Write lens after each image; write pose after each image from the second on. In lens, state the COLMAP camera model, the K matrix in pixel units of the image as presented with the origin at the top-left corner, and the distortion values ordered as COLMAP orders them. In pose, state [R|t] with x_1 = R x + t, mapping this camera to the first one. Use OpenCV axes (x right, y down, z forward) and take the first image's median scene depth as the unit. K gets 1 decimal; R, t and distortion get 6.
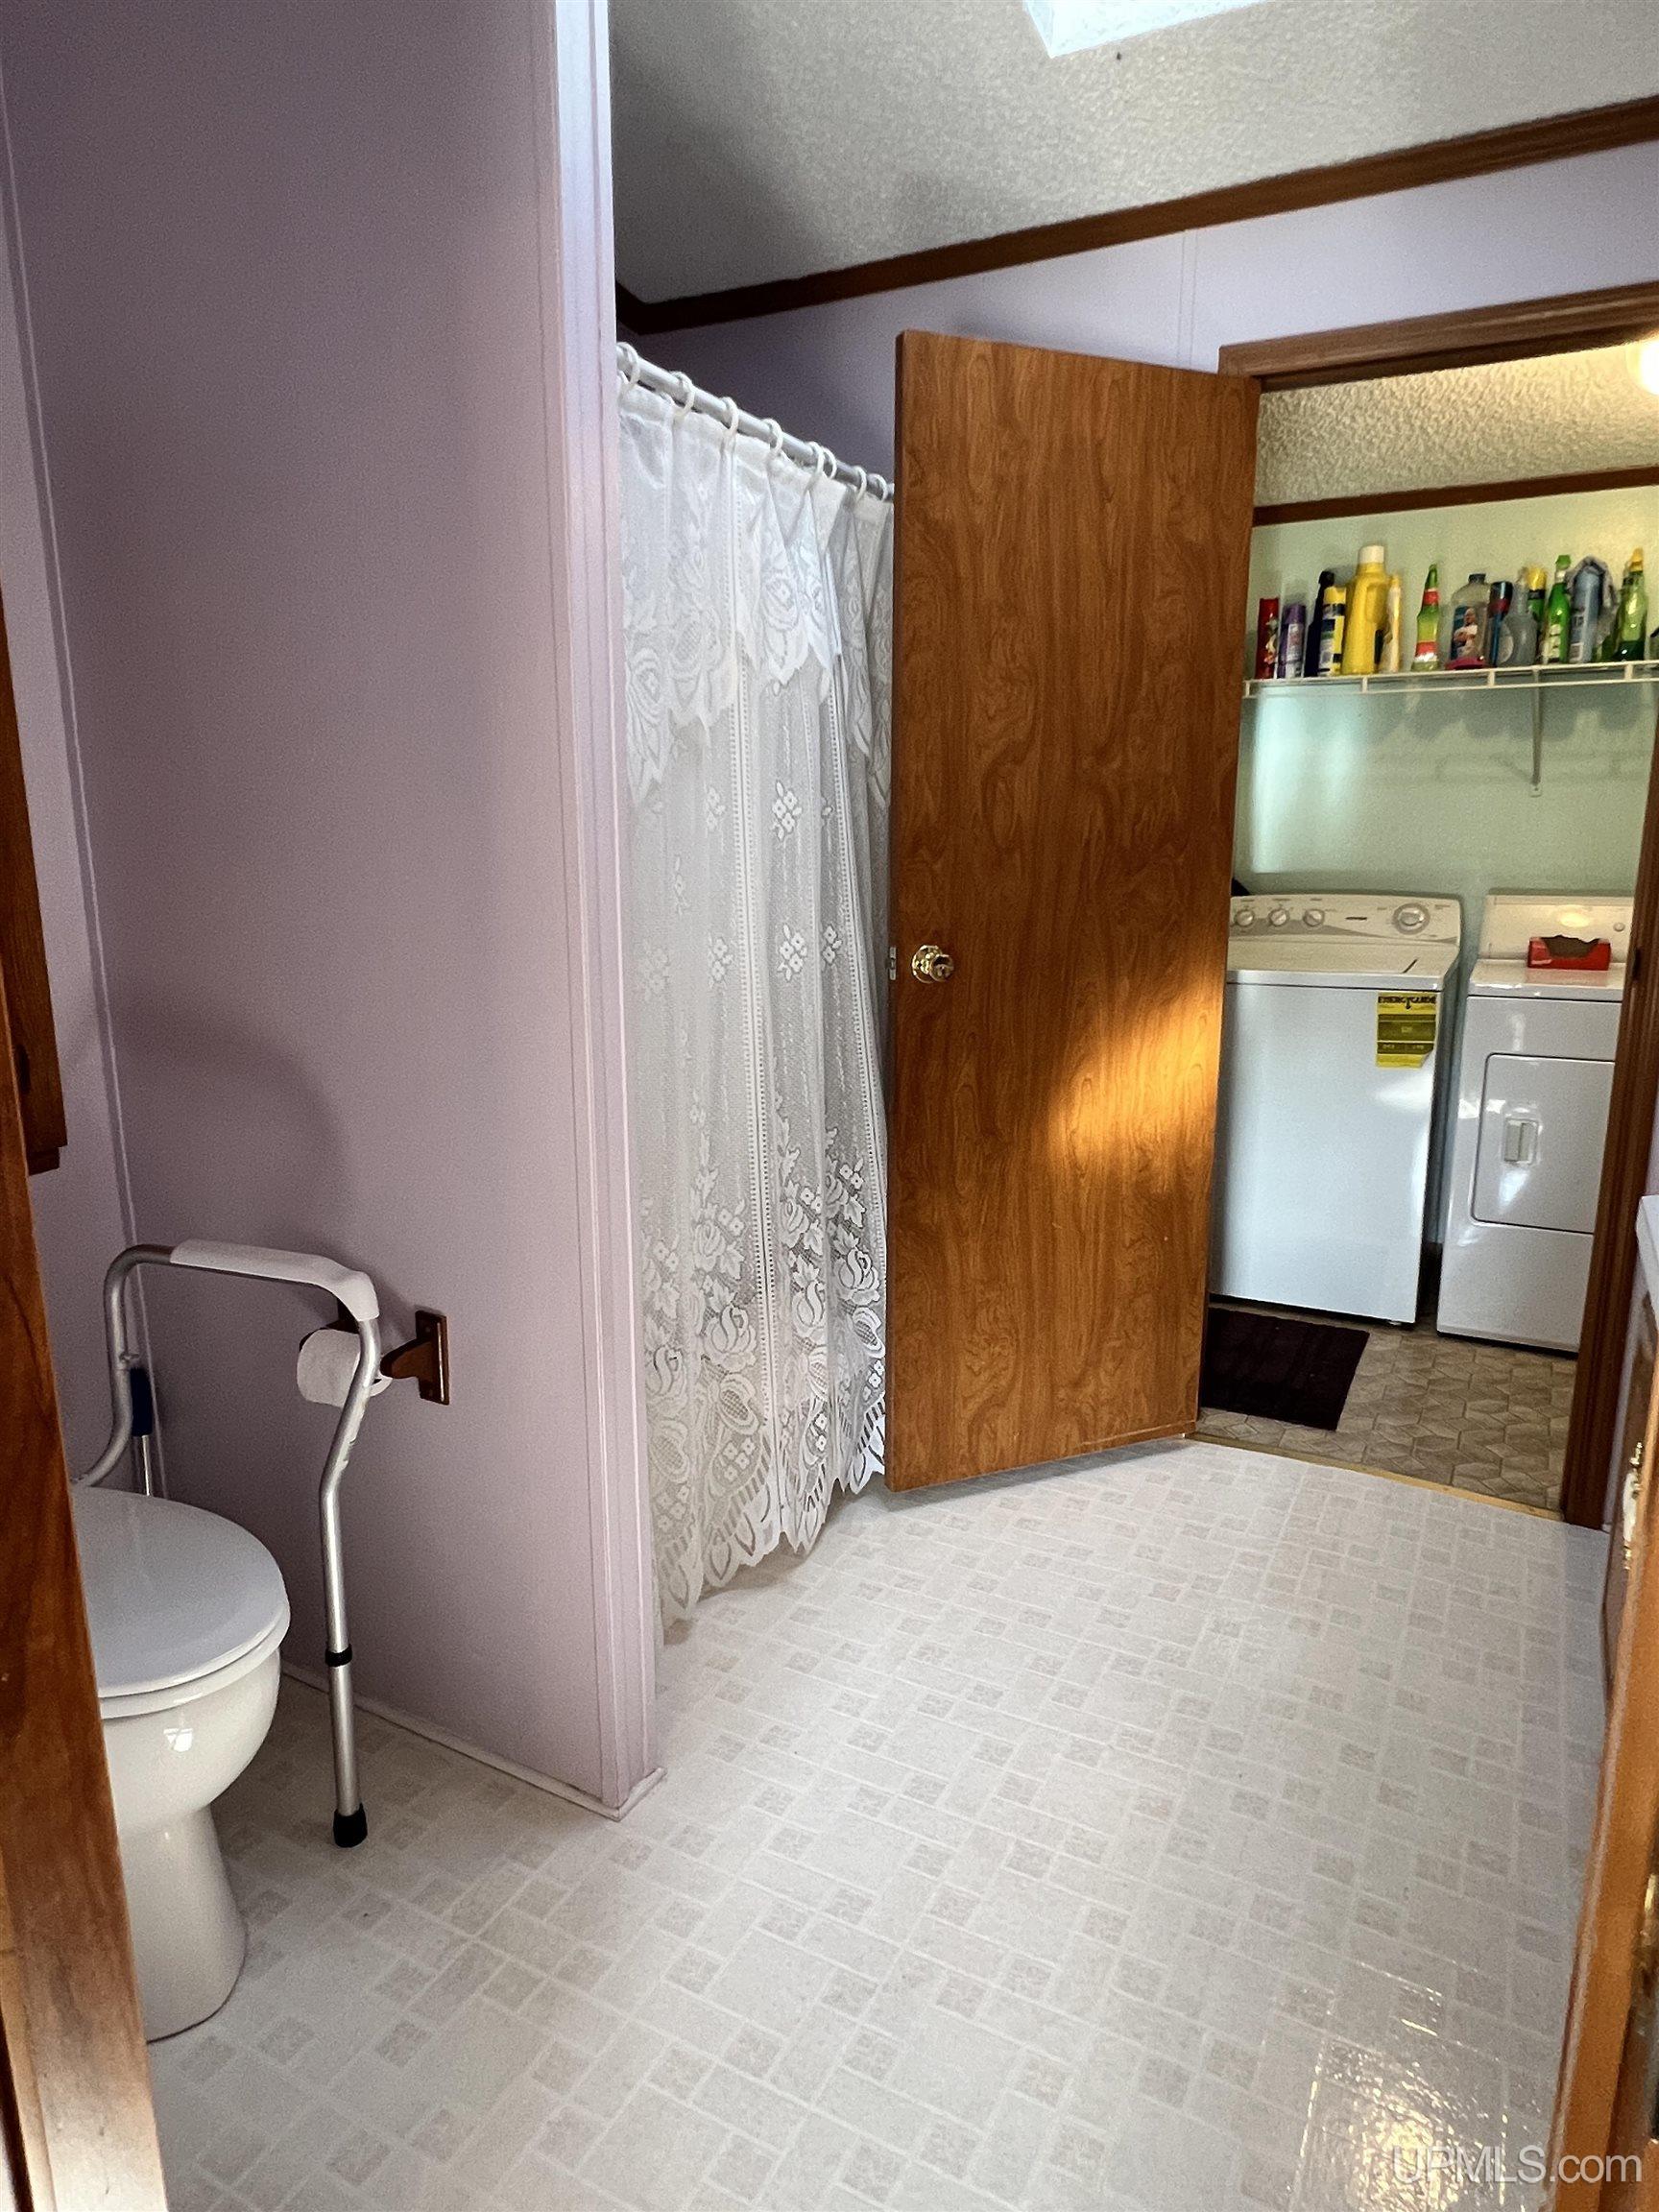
lens RADIAL K [[1345.3, 0, 821.4], [0, 1345.3, 1095.3], [0, 0, 1]] dist [0.001190, -0.002447]
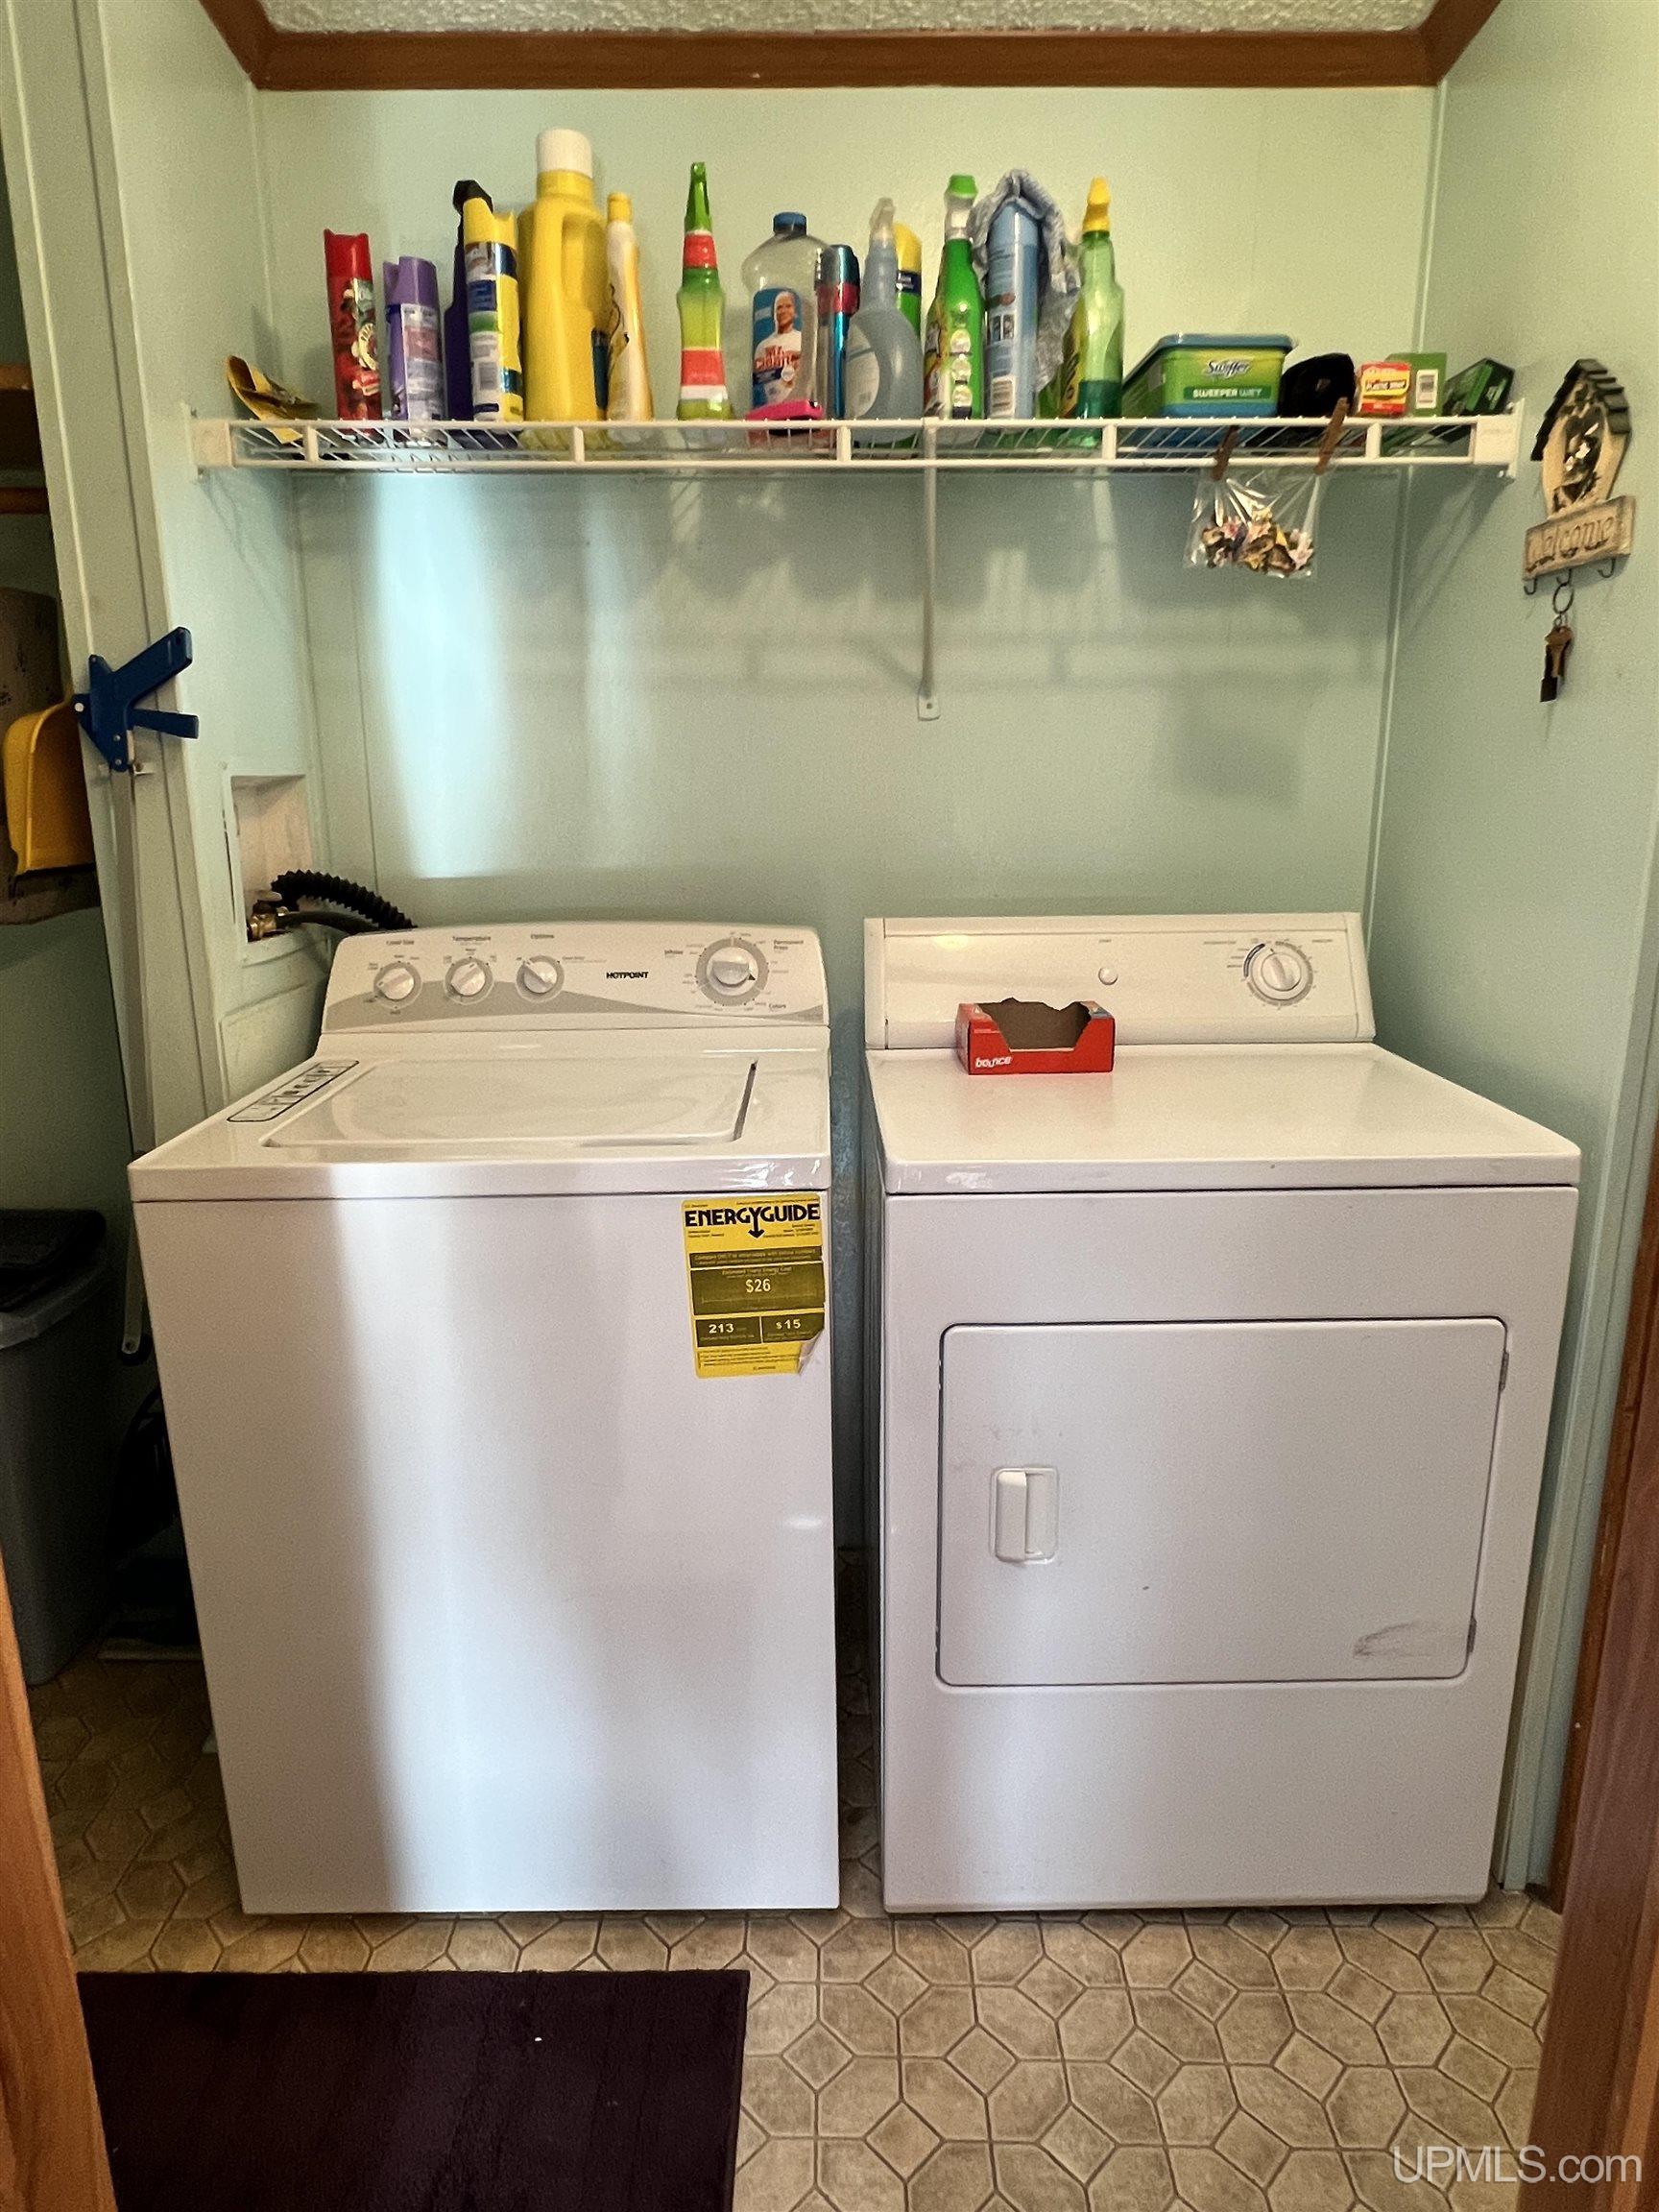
lens RADIAL K [[1345.3, 0, 833.8], [0, 1345.3, 1109.6], [0, 0, 1]] dist [0.001190, -0.002447]
pose [[0.877816, -0.114546, 0.465101, 0.243359], [0.099127, 0.993408, 0.057568, -0.107679], [-0.468629, -0.004430, 0.883384, 0.563606]]
